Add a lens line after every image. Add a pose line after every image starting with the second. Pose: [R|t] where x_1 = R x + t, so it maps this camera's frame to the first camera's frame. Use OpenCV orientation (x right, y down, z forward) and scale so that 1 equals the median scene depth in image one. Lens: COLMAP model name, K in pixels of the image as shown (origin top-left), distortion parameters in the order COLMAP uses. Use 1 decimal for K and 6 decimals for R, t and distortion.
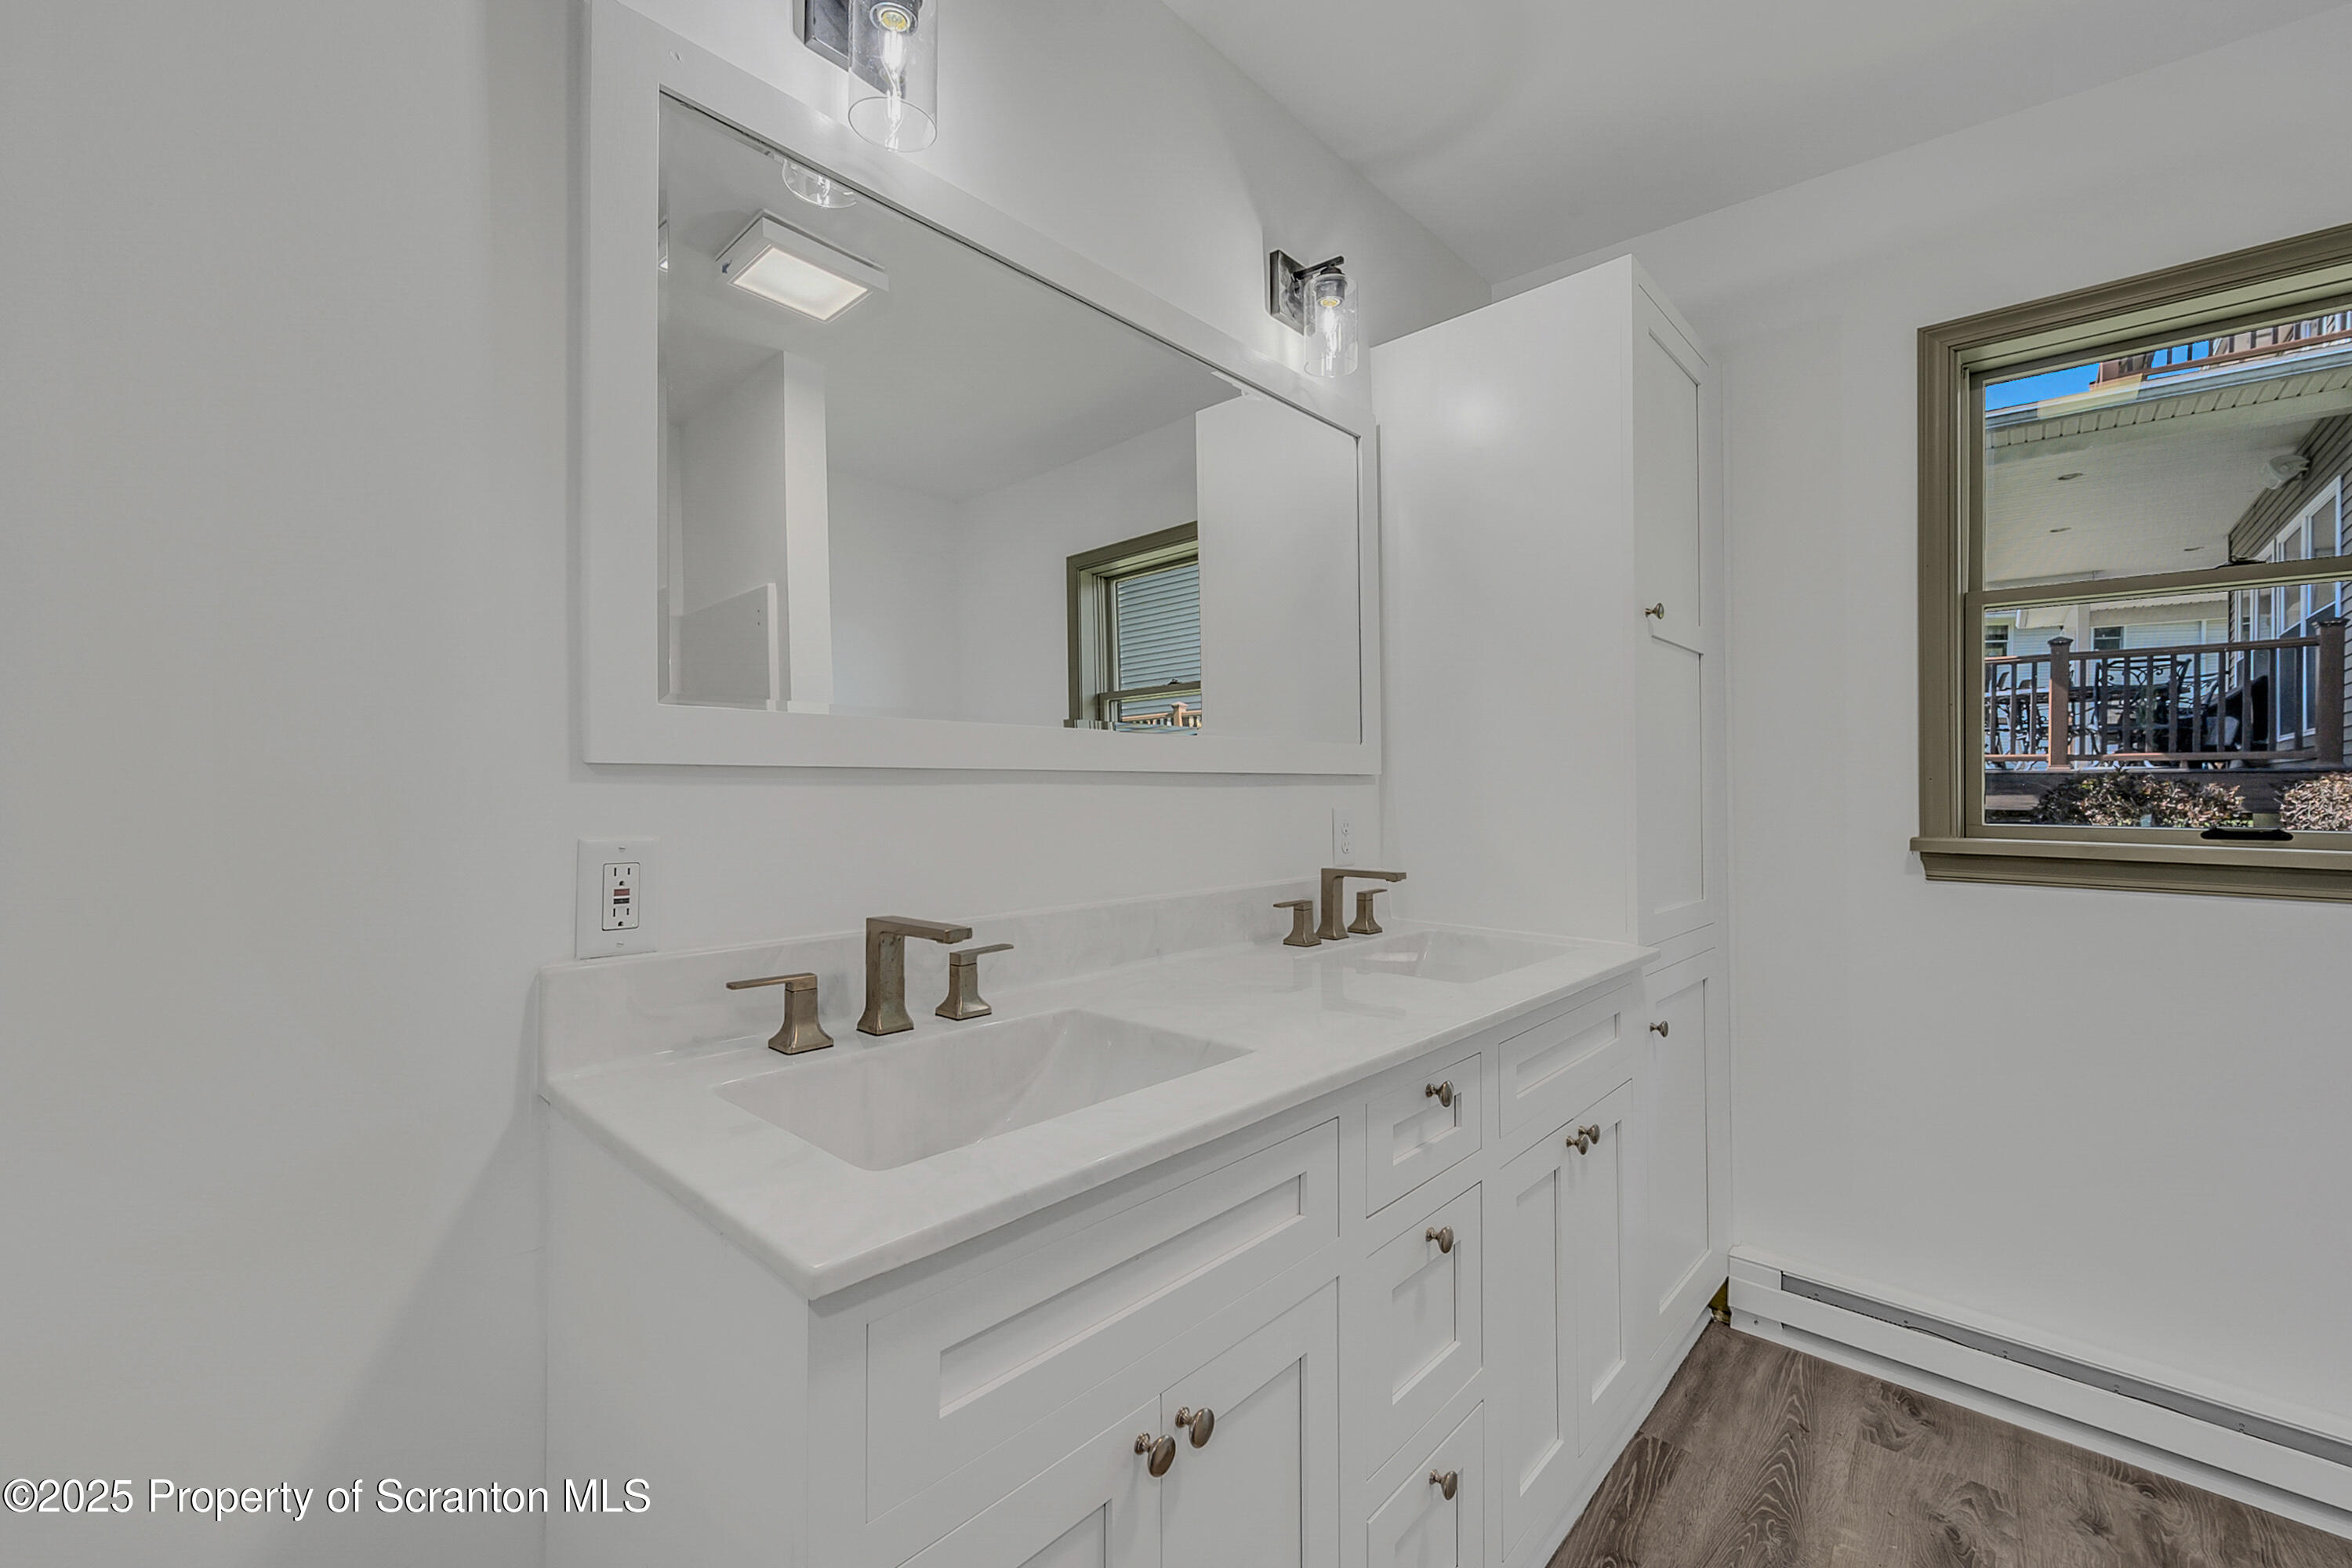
lens RADIAL K [[962.3, 0, 1177.5], [0, 962.3, 788.2], [0, 0, 1]] dist [0.000762, 0.000142]
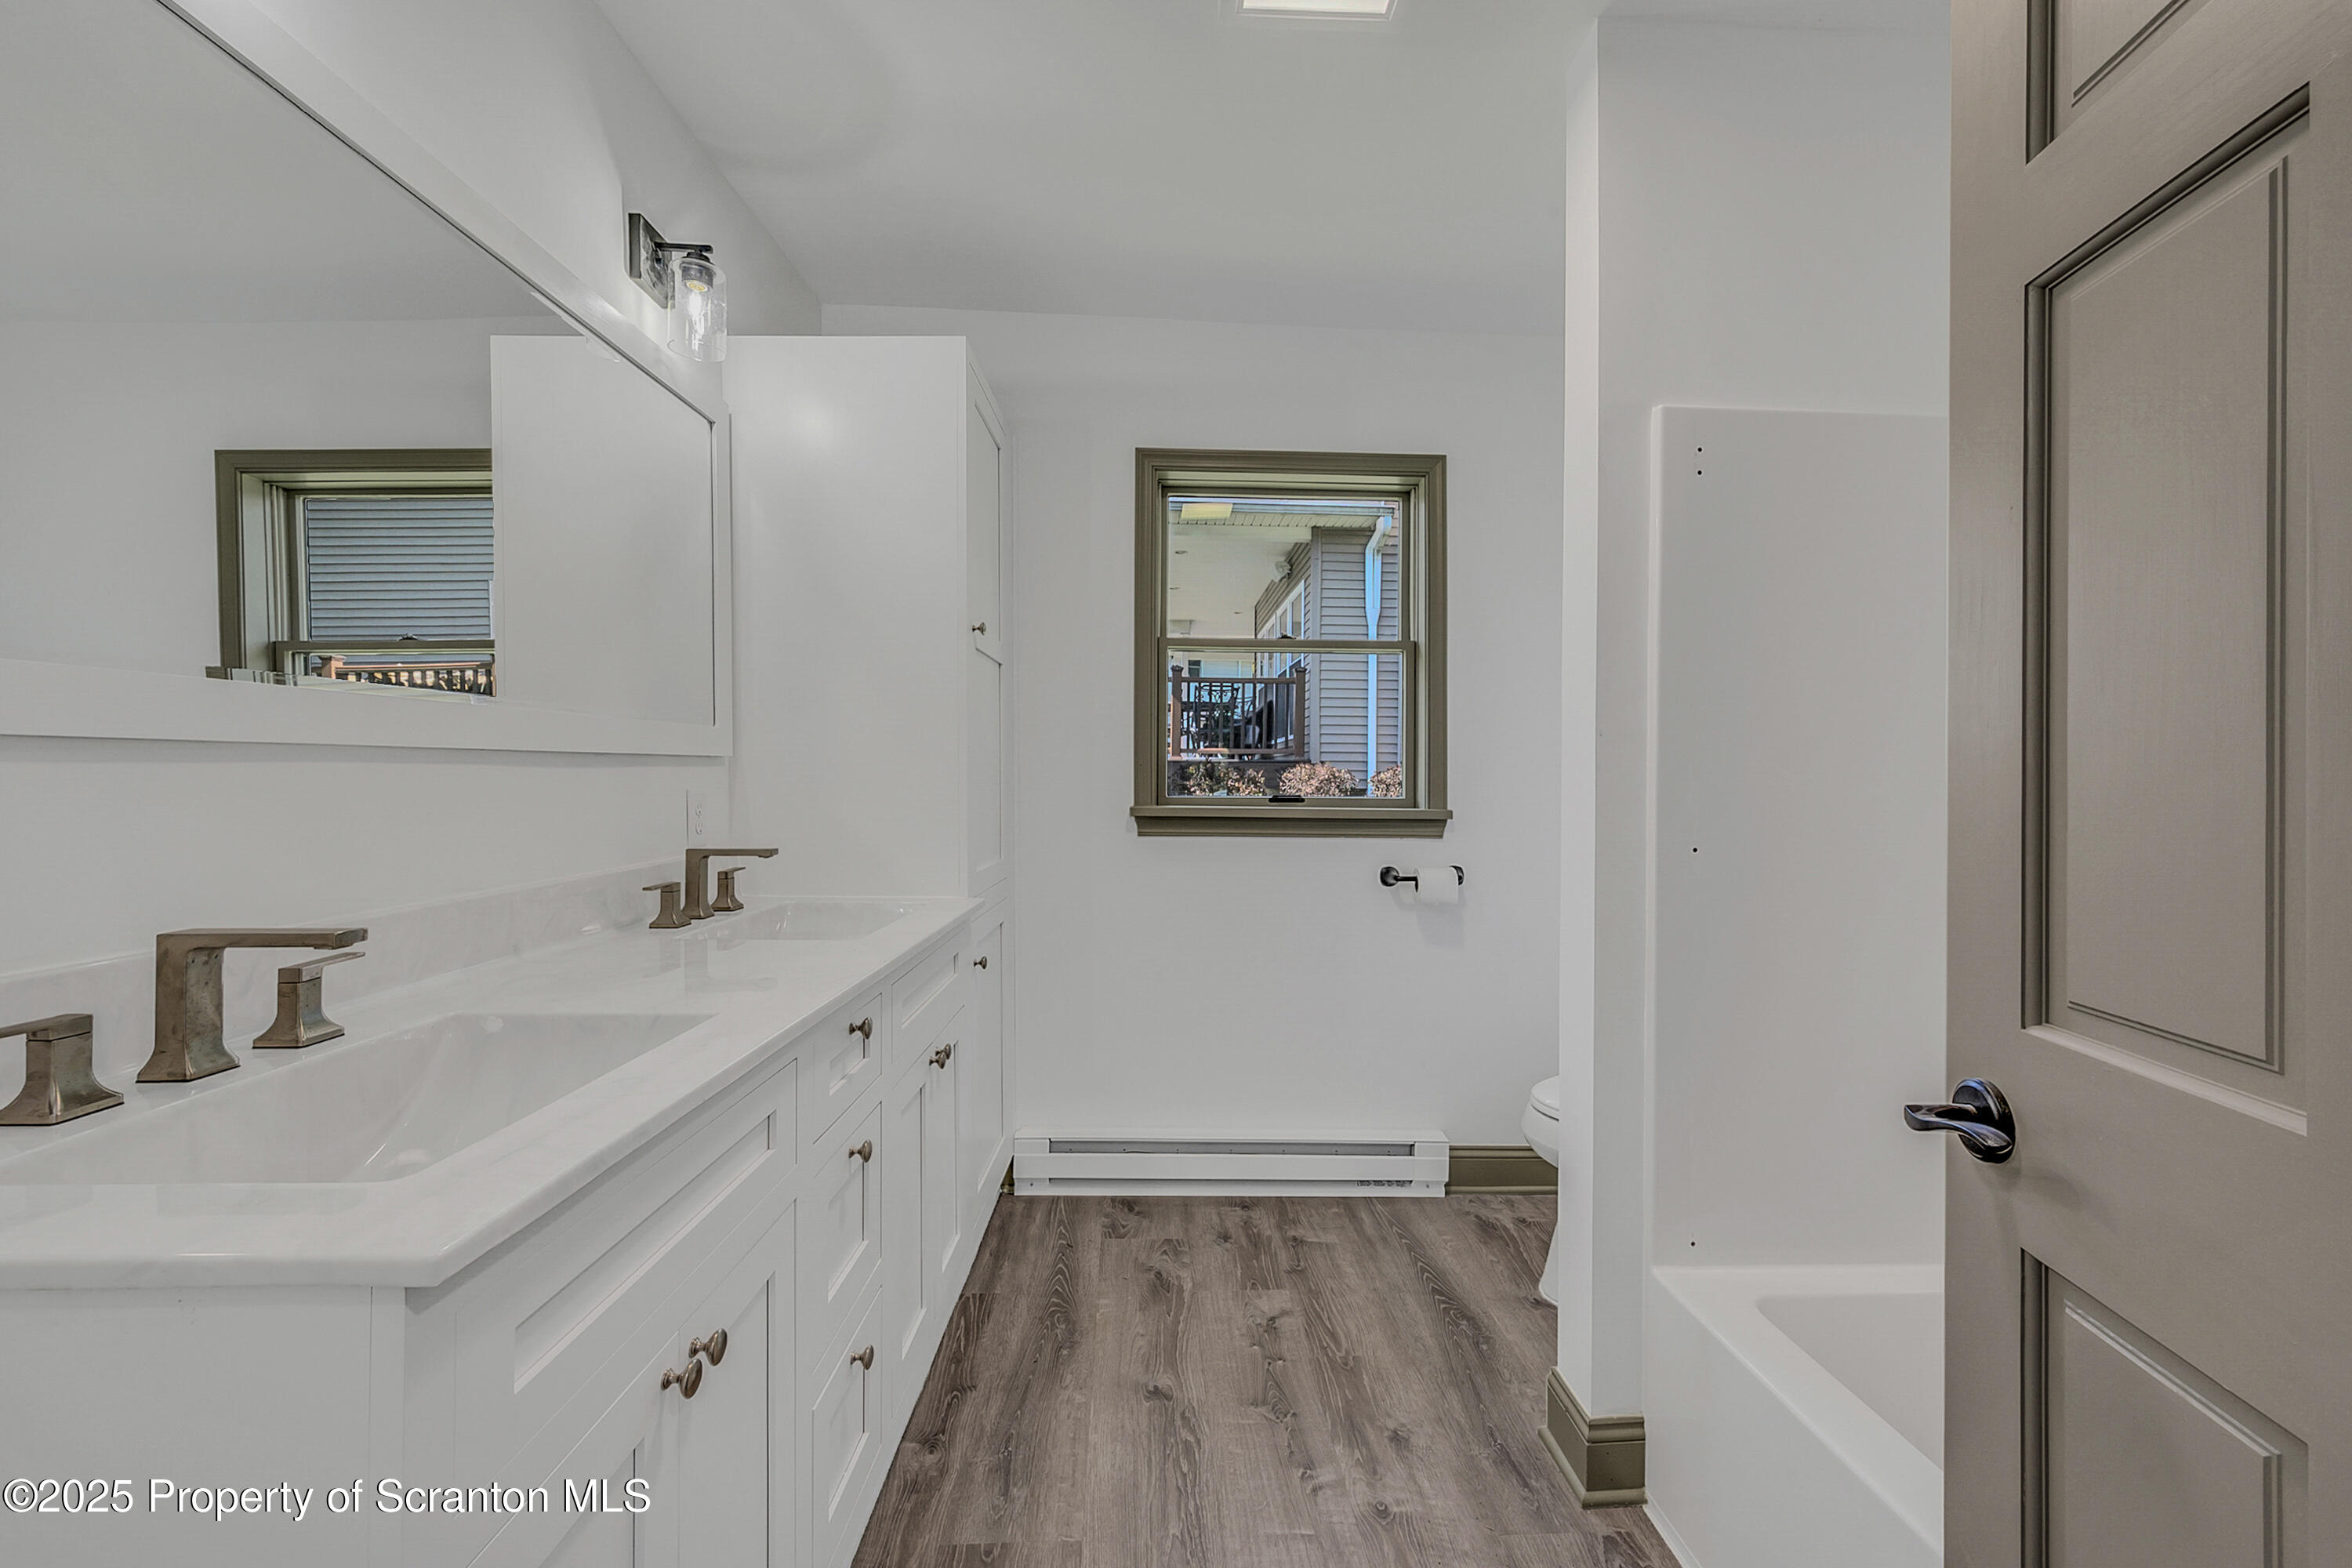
lens RADIAL K [[940.7, 0, 1188.9], [0, 940.7, 769.8], [0, 0, 1]] dist [0.001169, -0.000041]
pose [[0.723145, 0.006152, 0.690669, -0.144234], [-0.006220, 0.999978, -0.002395, -0.000277], [-0.690668, -0.002564, 0.723167, -0.067355]]
